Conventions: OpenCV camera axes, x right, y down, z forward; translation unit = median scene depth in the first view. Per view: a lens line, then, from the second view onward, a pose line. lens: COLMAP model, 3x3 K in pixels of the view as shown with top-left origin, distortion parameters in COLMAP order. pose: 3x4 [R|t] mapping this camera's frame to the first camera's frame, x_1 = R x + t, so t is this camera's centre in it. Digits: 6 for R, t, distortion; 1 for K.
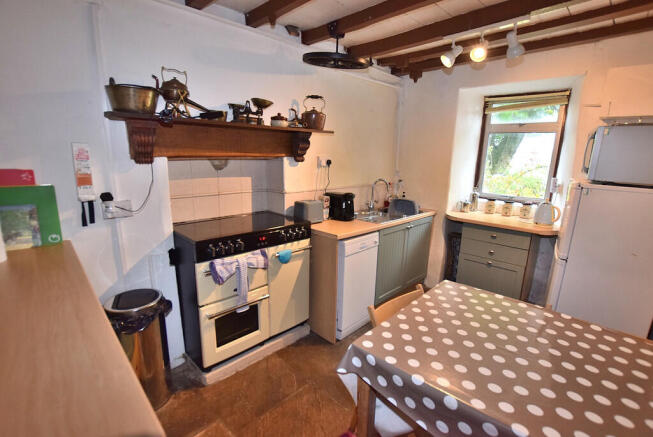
lens RADIAL K [[296.0, 0, 325.3], [0, 296.0, 222.5], [0, 0, 1]] dist [-0.003177, 0.000382]
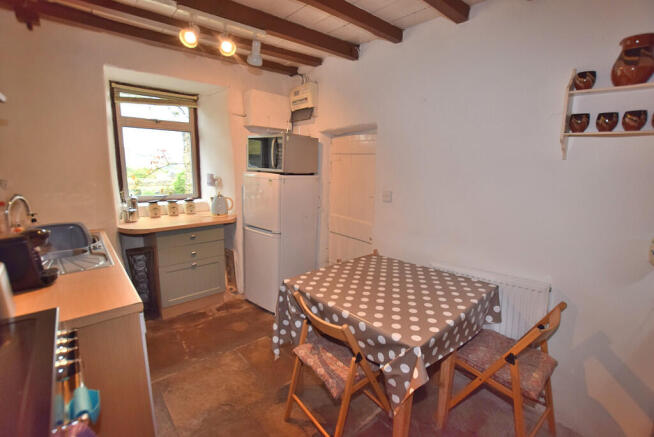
lens RADIAL K [[296.4, 0, 322.2], [0, 296.4, 214.6], [0, 0, 1]] dist [-0.003177, 0.000382]
pose [[0.116792, -0.199307, 0.972952, -0.324085], [0.207601, 0.962914, 0.172331, -0.111221], [-0.971217, 0.181859, 0.153837, 0.464844]]
